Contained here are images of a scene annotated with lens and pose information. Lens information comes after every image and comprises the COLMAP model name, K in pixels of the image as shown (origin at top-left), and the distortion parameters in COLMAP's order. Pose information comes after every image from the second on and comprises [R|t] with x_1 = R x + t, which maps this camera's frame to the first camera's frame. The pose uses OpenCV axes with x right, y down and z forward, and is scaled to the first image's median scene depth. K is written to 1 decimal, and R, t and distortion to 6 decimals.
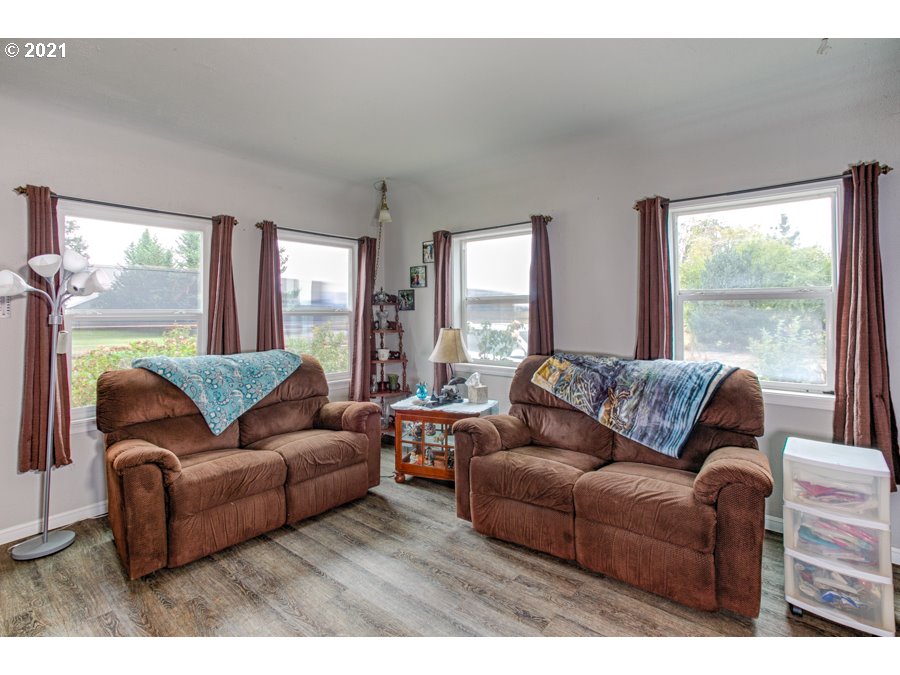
lens RADIAL K [[449.3, 0, 452.2], [0, 449.3, 301.0], [0, 0, 1]] dist [-0.083134, 0.057424]
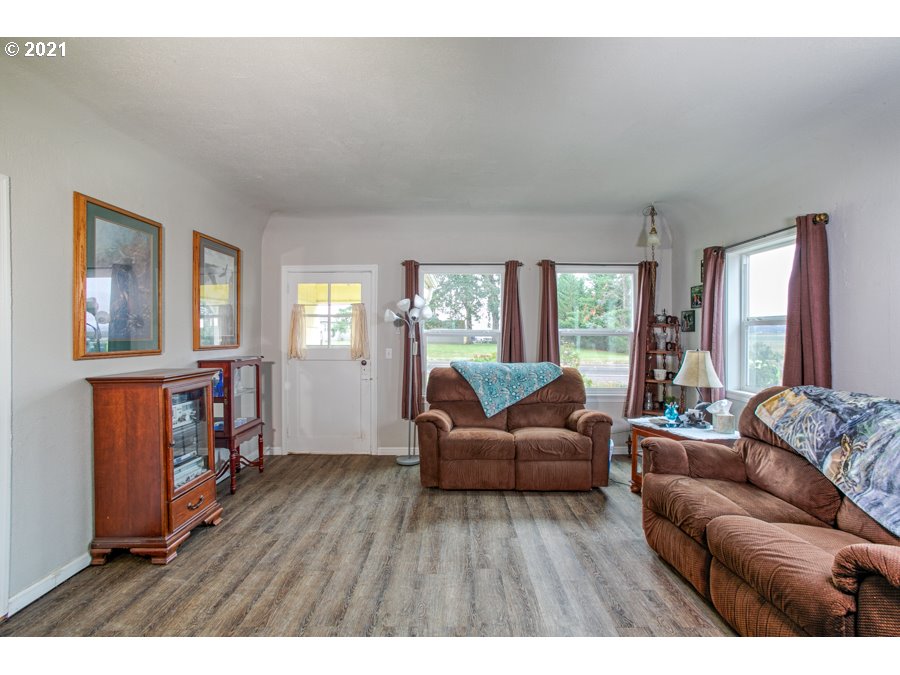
lens RADIAL K [[424.9, 0, 450.0], [0, 424.9, 337.5], [0, 0, 1]] dist [-0.001132, 0.000082]
pose [[0.648703, 0.017407, -0.760842, 0.439520], [0.011810, 0.999388, 0.032934, -0.004968], [0.760950, -0.030350, 0.648101, 0.005957]]
